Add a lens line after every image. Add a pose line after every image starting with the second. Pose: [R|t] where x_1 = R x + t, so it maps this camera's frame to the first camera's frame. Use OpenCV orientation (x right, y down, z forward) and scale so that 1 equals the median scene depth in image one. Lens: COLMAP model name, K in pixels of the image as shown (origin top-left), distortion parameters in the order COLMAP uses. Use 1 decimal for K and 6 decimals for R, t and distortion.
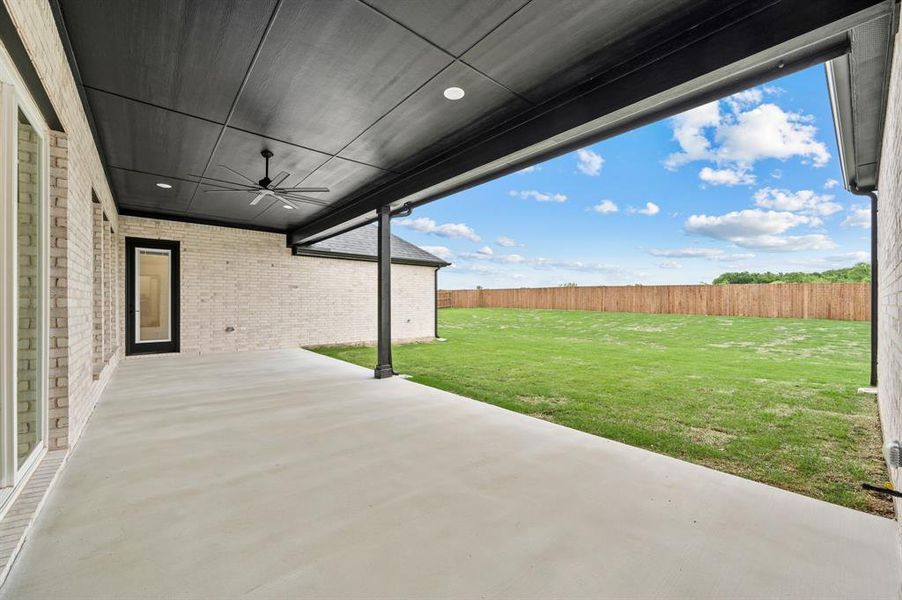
lens RADIAL K [[356.7, 0, 451.0], [0, 356.7, 300.0], [0, 0, 1]] dist [-0.000567, -0.000151]
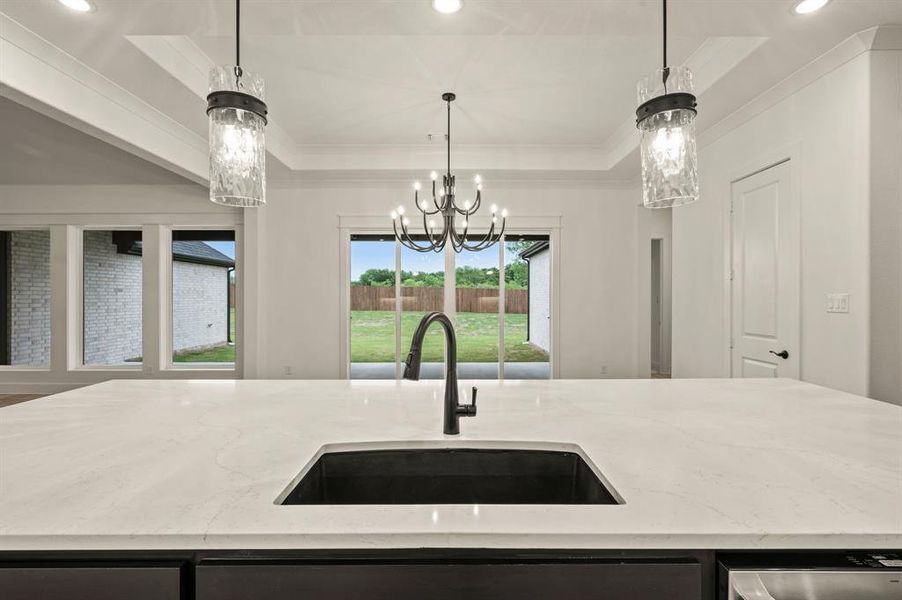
lens RADIAL K [[453.1, 0, 451.0], [0, 453.1, 300.0], [0, 0, 1]] dist [-0.002212, -0.000406]
pose [[0.650807, -0.003353, 0.759236, -0.417105], [-0.007379, 0.999915, 0.010740, -0.017578], [-0.759208, -0.012592, 0.650727, -0.167131]]
